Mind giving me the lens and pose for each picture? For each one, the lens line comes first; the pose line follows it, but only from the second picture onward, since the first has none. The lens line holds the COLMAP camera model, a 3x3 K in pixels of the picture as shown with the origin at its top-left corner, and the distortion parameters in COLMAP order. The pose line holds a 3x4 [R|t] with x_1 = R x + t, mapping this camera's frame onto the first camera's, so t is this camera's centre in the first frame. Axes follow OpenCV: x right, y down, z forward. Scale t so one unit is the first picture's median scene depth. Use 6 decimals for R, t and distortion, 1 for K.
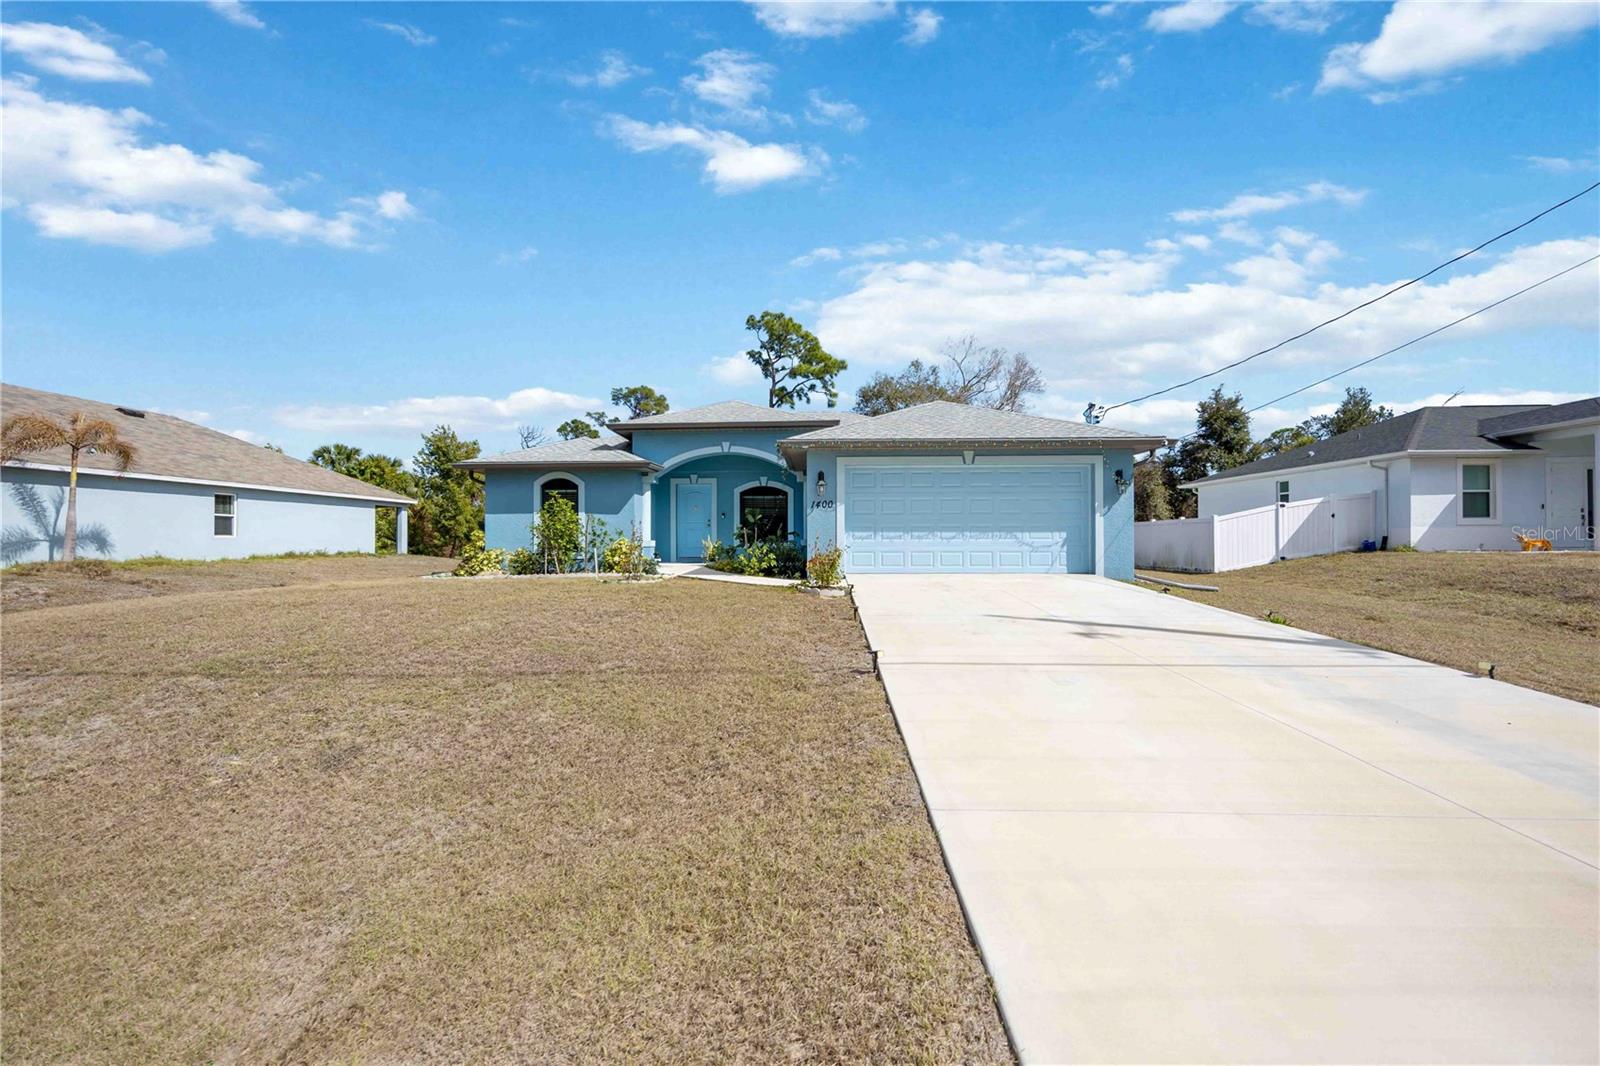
lens RADIAL K [[606.1, 0, 800.9], [0, 606.1, 538.1], [0, 0, 1]] dist [-0.002132, 0.000226]
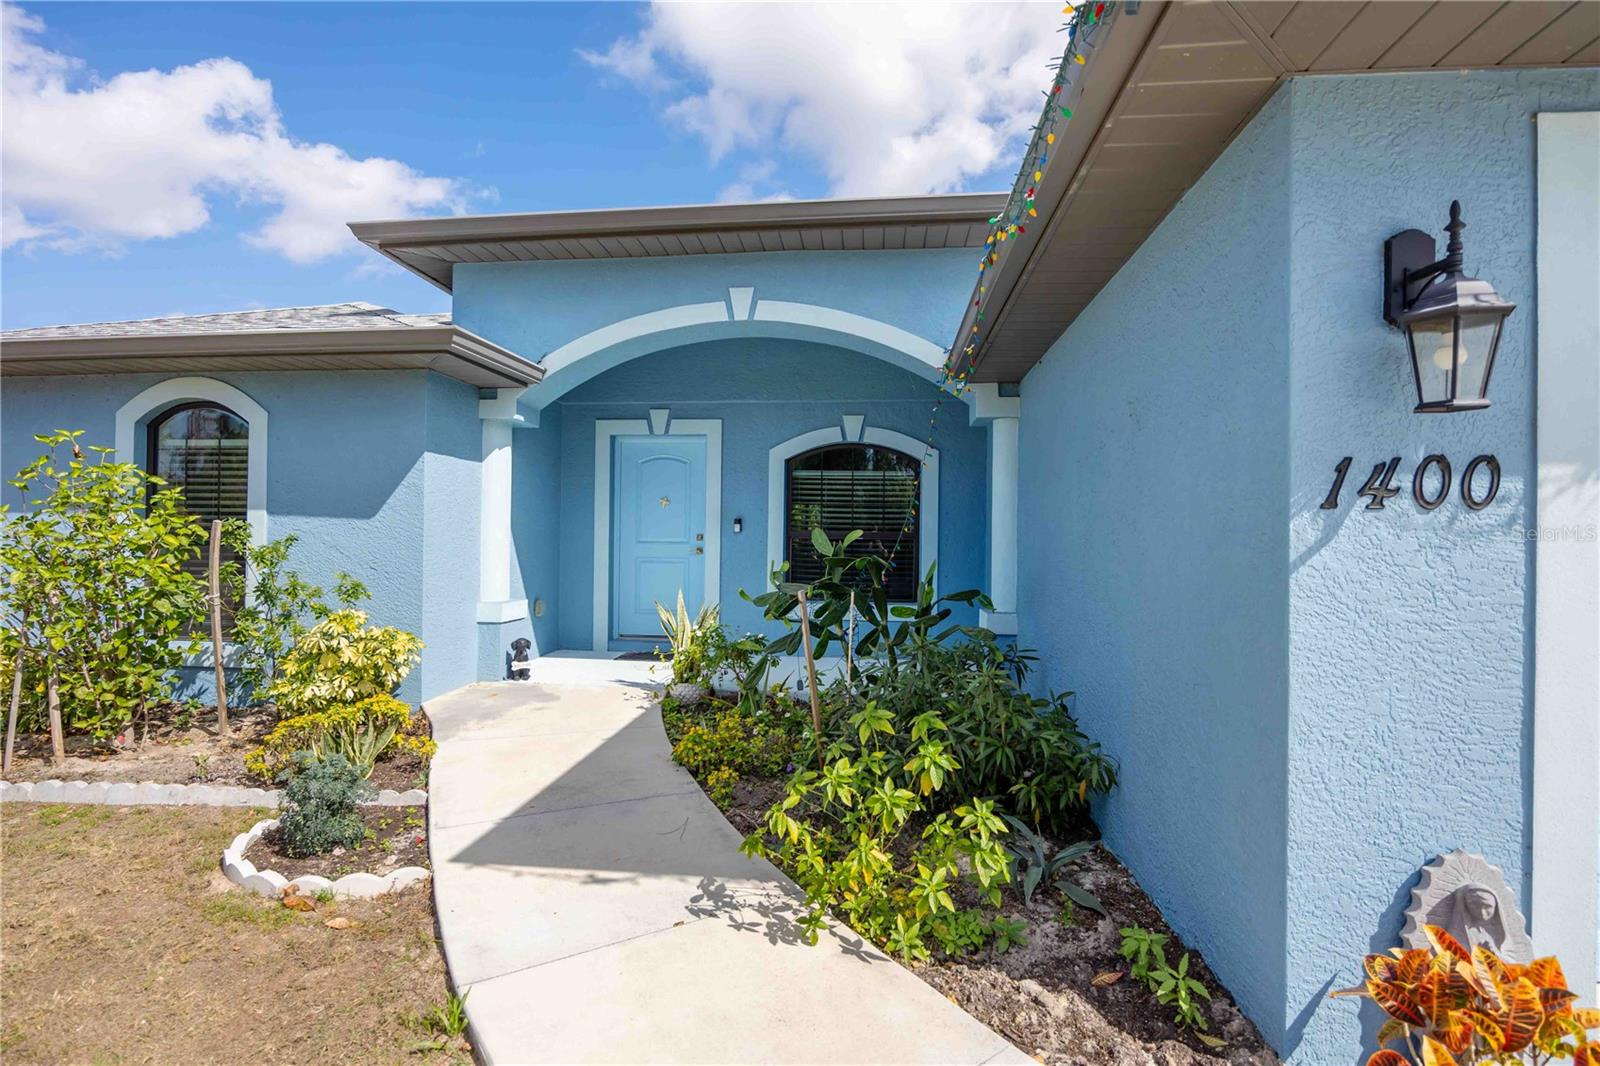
lens RADIAL K [[738.8, 0, 795.5], [0, 738.8, 529.5], [0, 0, 1]] dist [-0.000434, -0.000064]
pose [[0.995962, 0.013875, -0.088692, -0.063426], [-0.015244, 0.999775, -0.014779, -0.032204], [0.088467, 0.016072, 0.995949, 0.648193]]
